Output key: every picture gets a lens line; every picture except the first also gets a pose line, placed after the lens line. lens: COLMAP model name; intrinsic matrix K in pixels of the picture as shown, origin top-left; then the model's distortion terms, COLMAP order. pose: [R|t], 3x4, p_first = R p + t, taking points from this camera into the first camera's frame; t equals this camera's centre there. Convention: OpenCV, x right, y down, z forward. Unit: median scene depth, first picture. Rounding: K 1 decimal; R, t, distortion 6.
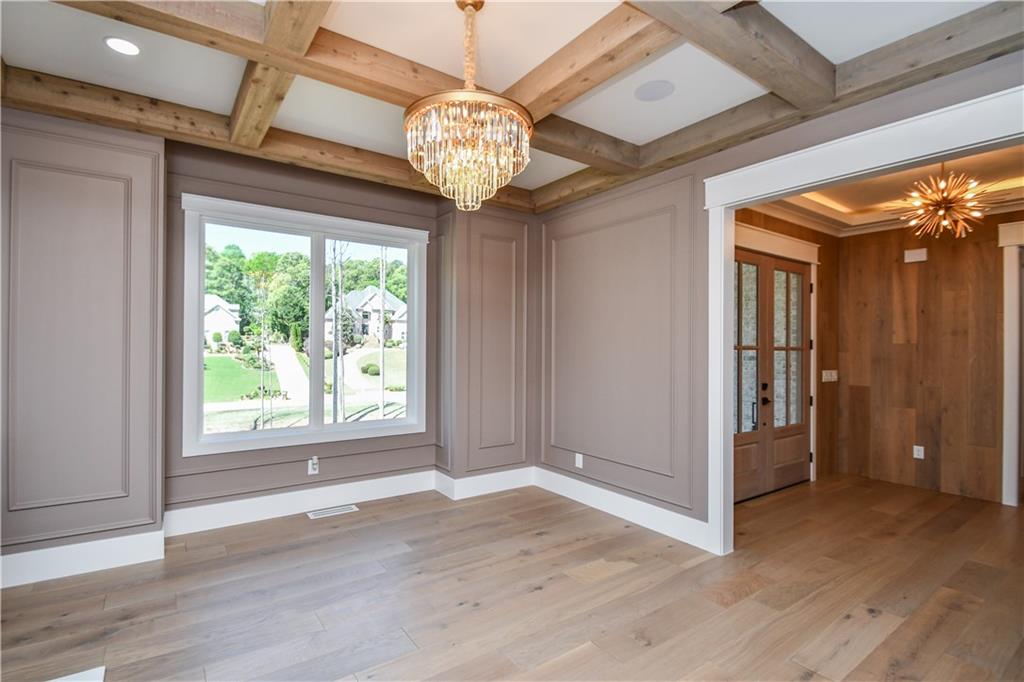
lens RADIAL K [[469.3, 0, 509.6], [0, 469.3, 342.6], [0, 0, 1]] dist [0.005950, -0.011823]
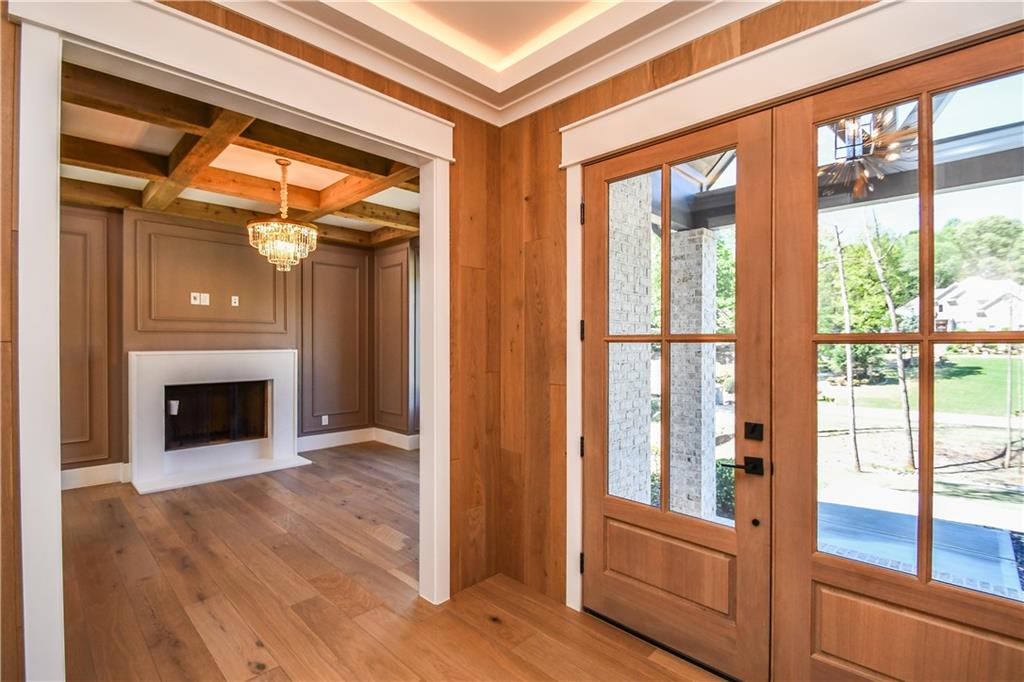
lens RADIAL K [[500.6, 0, 511.1], [0, 500.6, 347.1], [0, 0, 1]] dist [-0.015841, -0.000205]
pose [[0.161746, -0.002004, -0.986830, 1.166907], [0.011195, 0.999937, -0.000196, 0.021972], [0.986769, -0.011016, 0.161758, 0.895205]]
